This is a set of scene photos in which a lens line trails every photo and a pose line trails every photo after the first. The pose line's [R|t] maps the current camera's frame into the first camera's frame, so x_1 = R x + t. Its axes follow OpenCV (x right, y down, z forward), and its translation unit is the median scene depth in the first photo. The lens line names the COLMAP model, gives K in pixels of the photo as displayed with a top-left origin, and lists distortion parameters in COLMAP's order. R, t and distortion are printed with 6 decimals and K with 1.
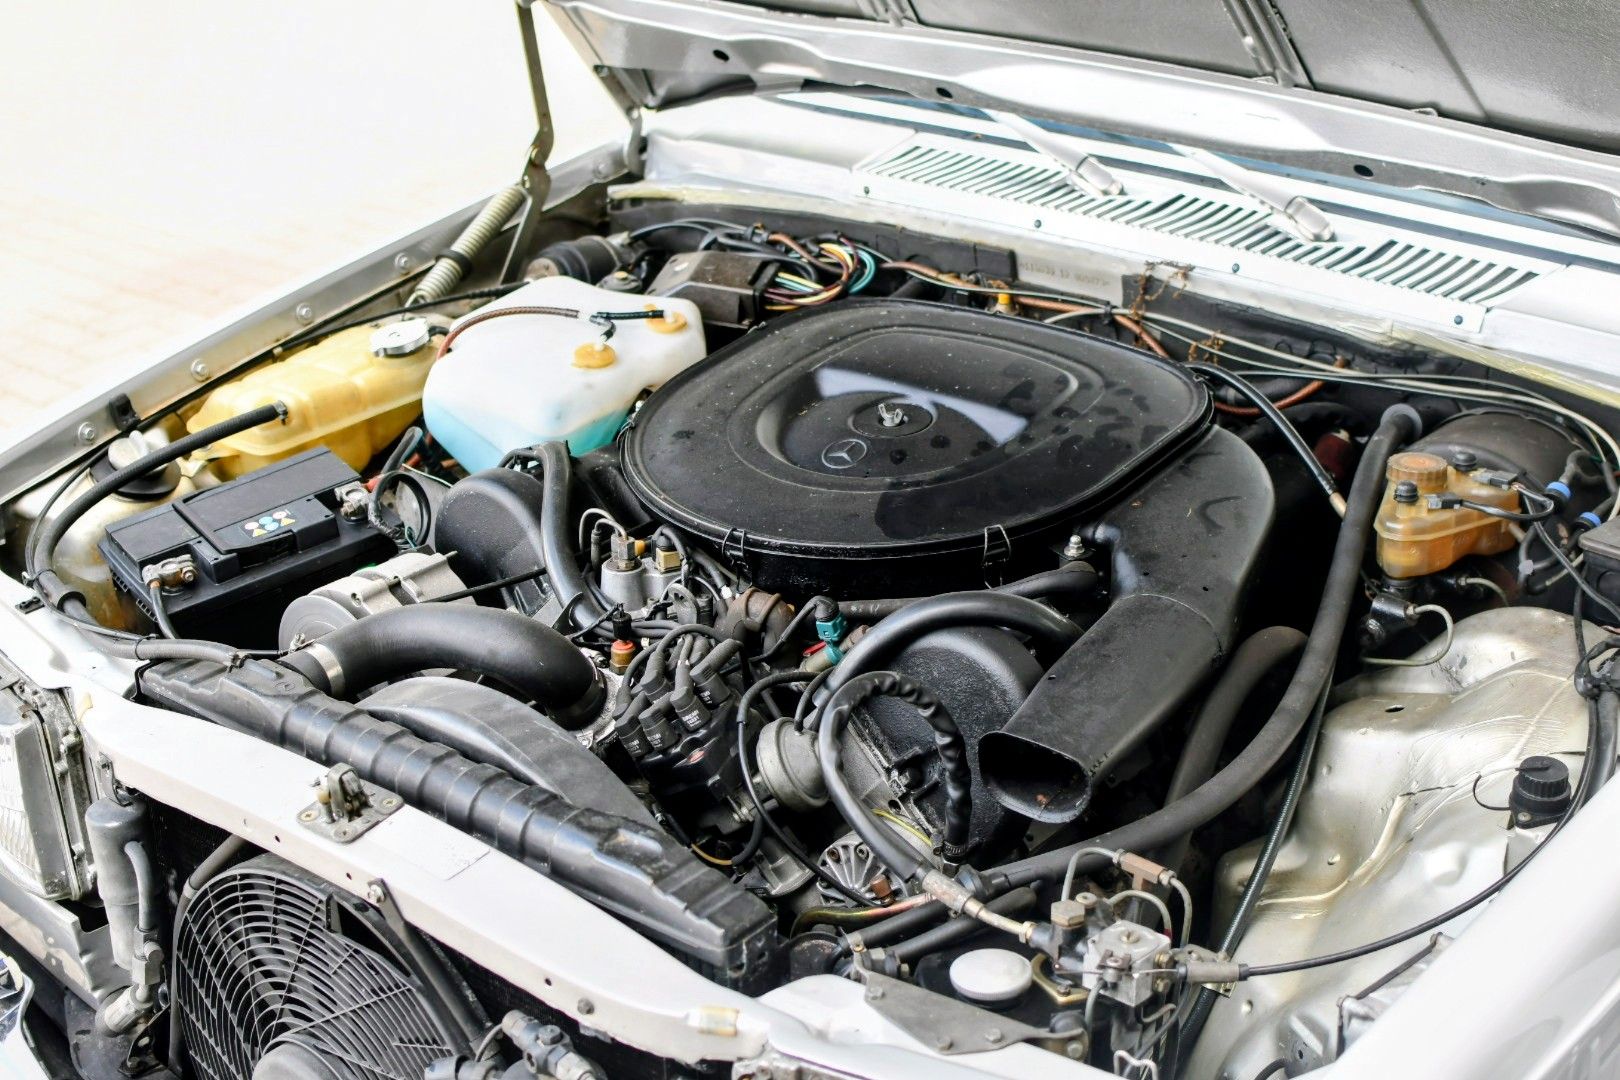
lens RADIAL K [[2522.3, 0, 810.4], [0, 2522.3, 532.8], [0, 0, 1]] dist [-0.183959, 0.105116]
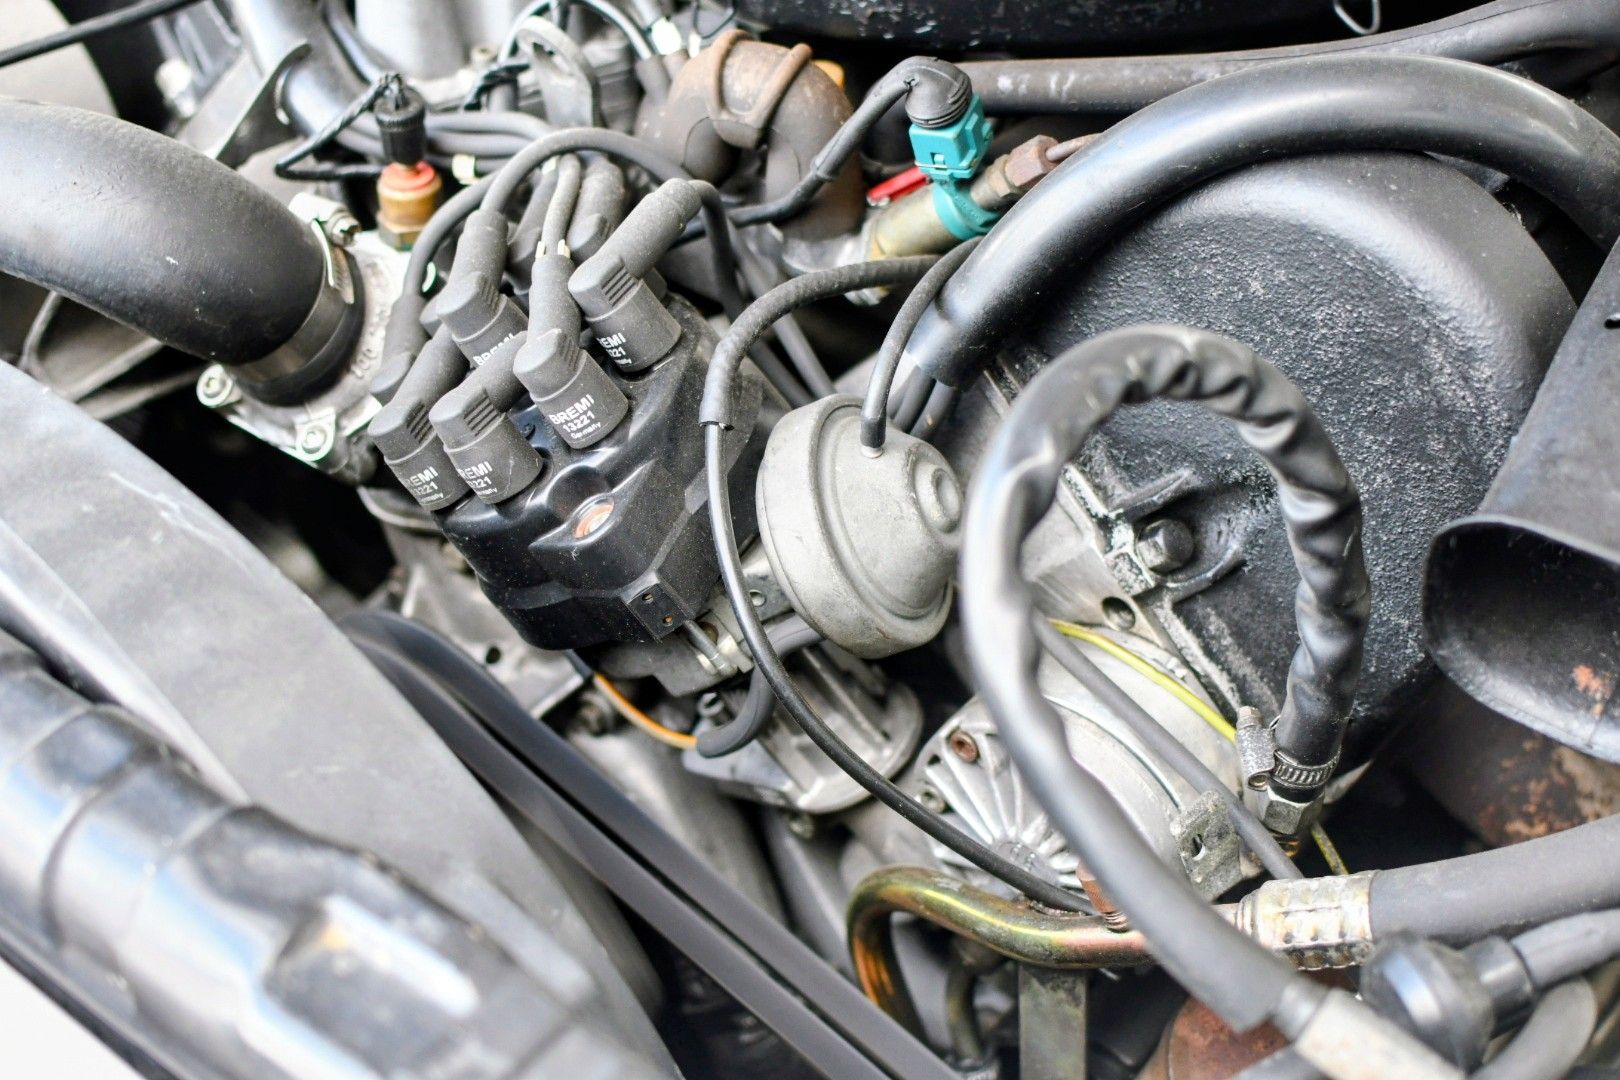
lens RADIAL K [[2522.3, 0, 810.4], [0, 2522.3, 532.8], [0, 0, 1]] dist [-0.183959, 0.105116]
pose [[0.999776, -0.017289, 0.012197, -0.017956], [0.013342, 0.962551, 0.270771, -0.007221], [-0.016421, -0.270547, 0.962567, 0.636333]]
